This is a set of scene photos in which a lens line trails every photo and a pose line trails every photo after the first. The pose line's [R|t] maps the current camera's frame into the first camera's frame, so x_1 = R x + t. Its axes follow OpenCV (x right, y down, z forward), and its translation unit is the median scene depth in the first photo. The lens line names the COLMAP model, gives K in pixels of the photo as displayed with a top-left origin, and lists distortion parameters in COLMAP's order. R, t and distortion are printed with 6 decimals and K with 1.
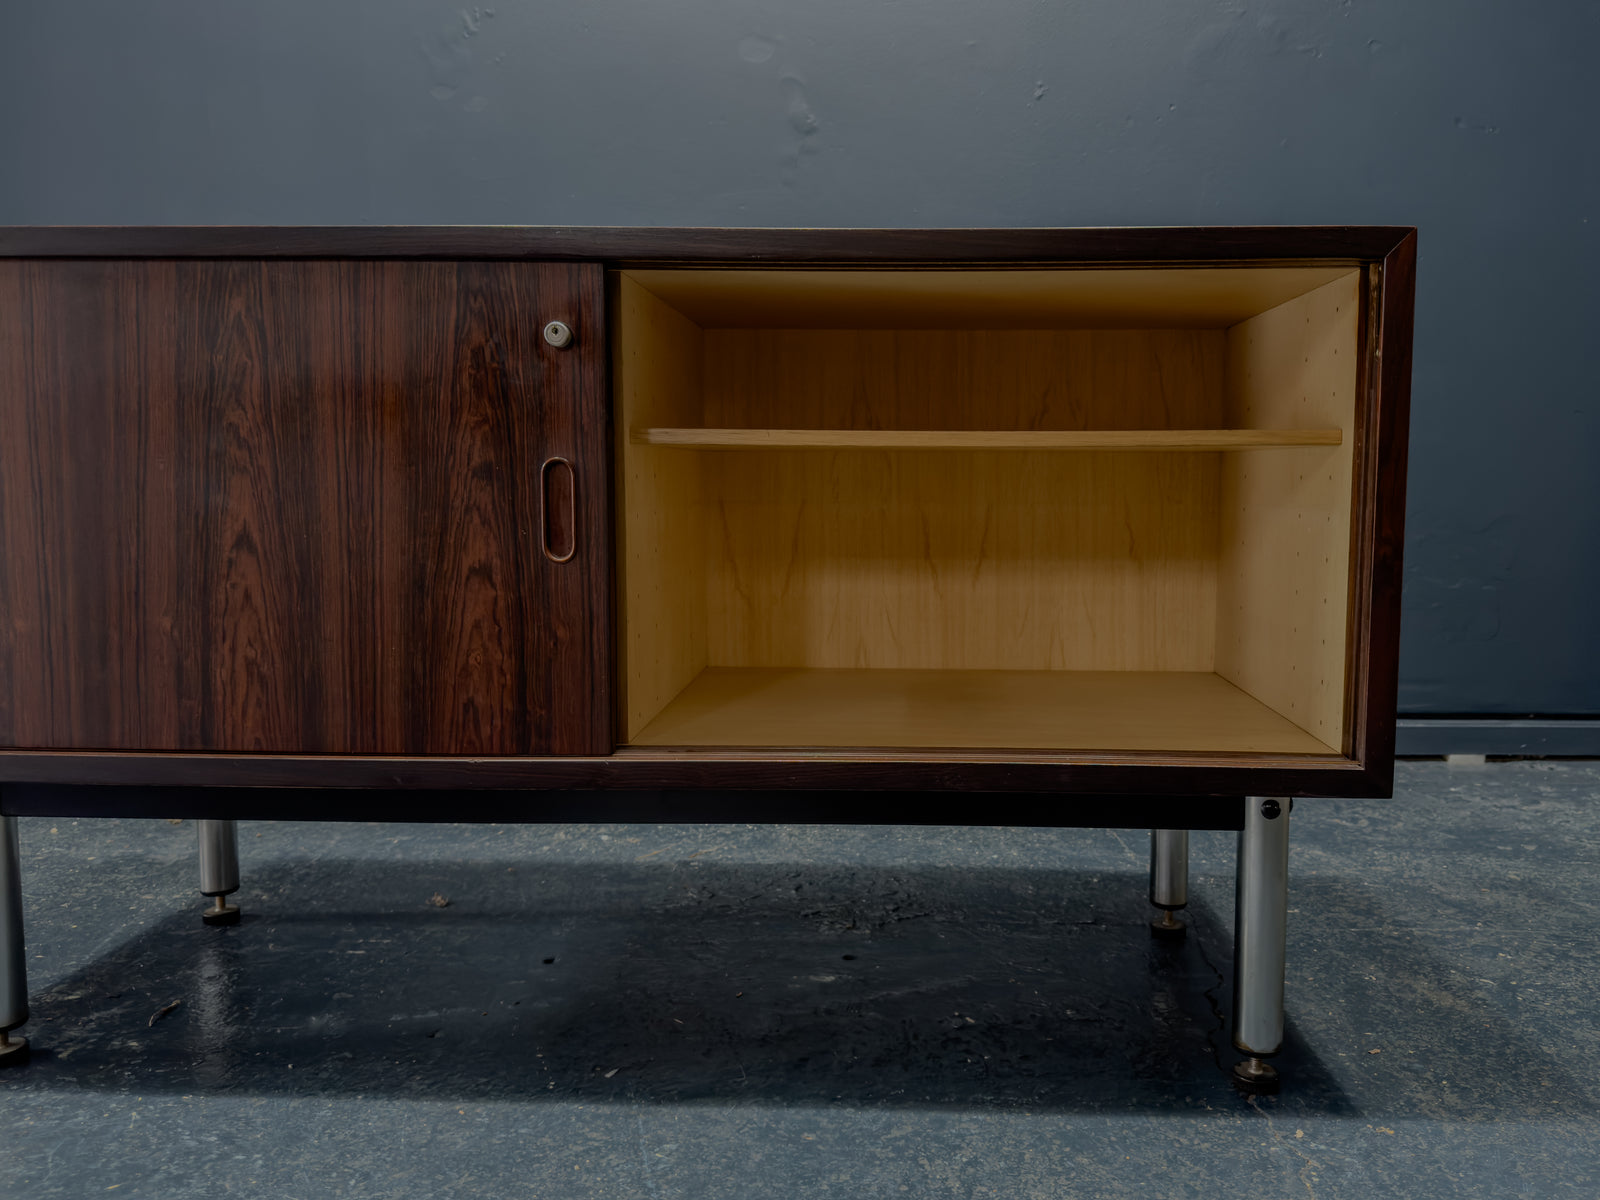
lens RADIAL K [[1142.4, 0, 892.4], [0, 1142.4, 579.8], [0, 0, 1]] dist [0.001817, -0.027980]
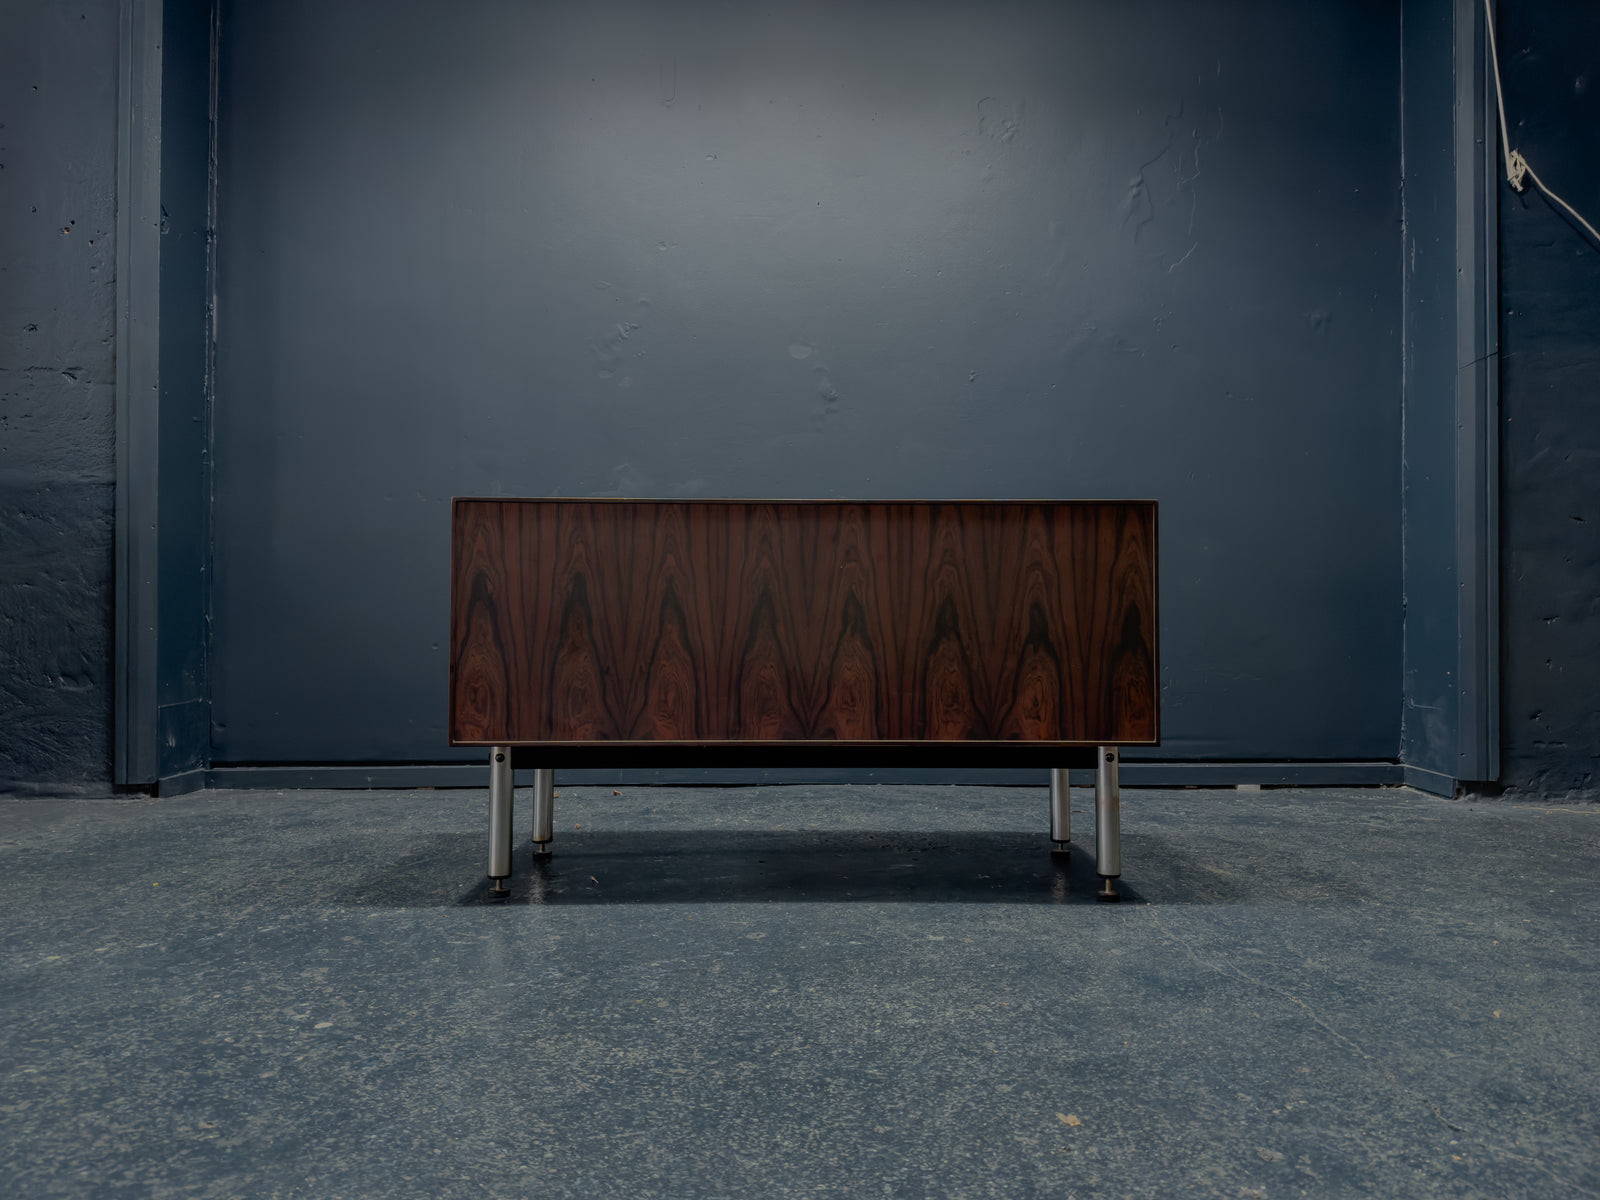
lens RADIAL K [[1066.8, 0, 804.1], [0, 1066.8, 610.9], [0, 0, 1]] dist [0.009296, -0.009436]
pose [[0.999260, -0.003605, 0.038288, -0.384996], [0.006947, 0.996138, -0.087523, 0.087537], [-0.037825, 0.087724, 0.995426, -1.079297]]
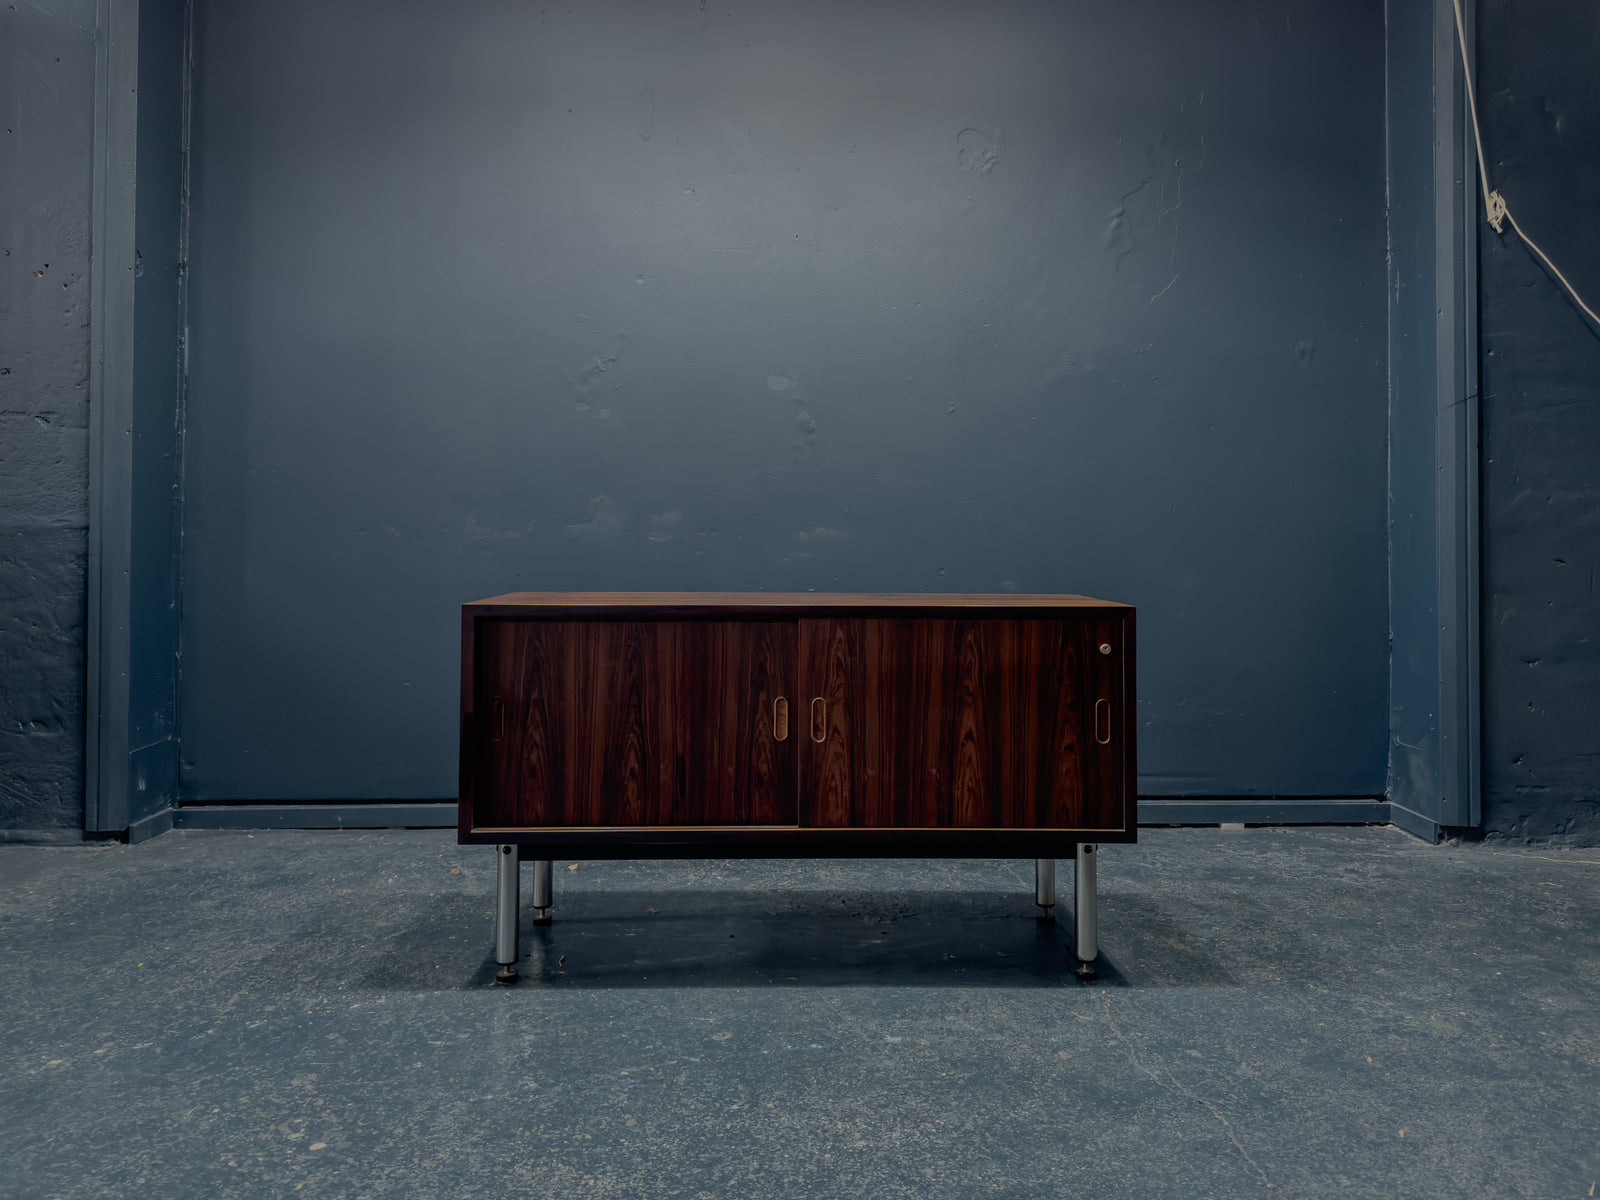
lens RADIAL K [[1175.3, 0, 802.2], [0, 1175.3, 528.9], [0, 0, 1]] dist [0.002179, -0.003626]
pose [[0.999187, -0.001458, 0.040280, -0.339225], [0.005366, 0.995262, -0.097076, -0.215267], [-0.039947, 0.097214, 0.994462, -1.397908]]
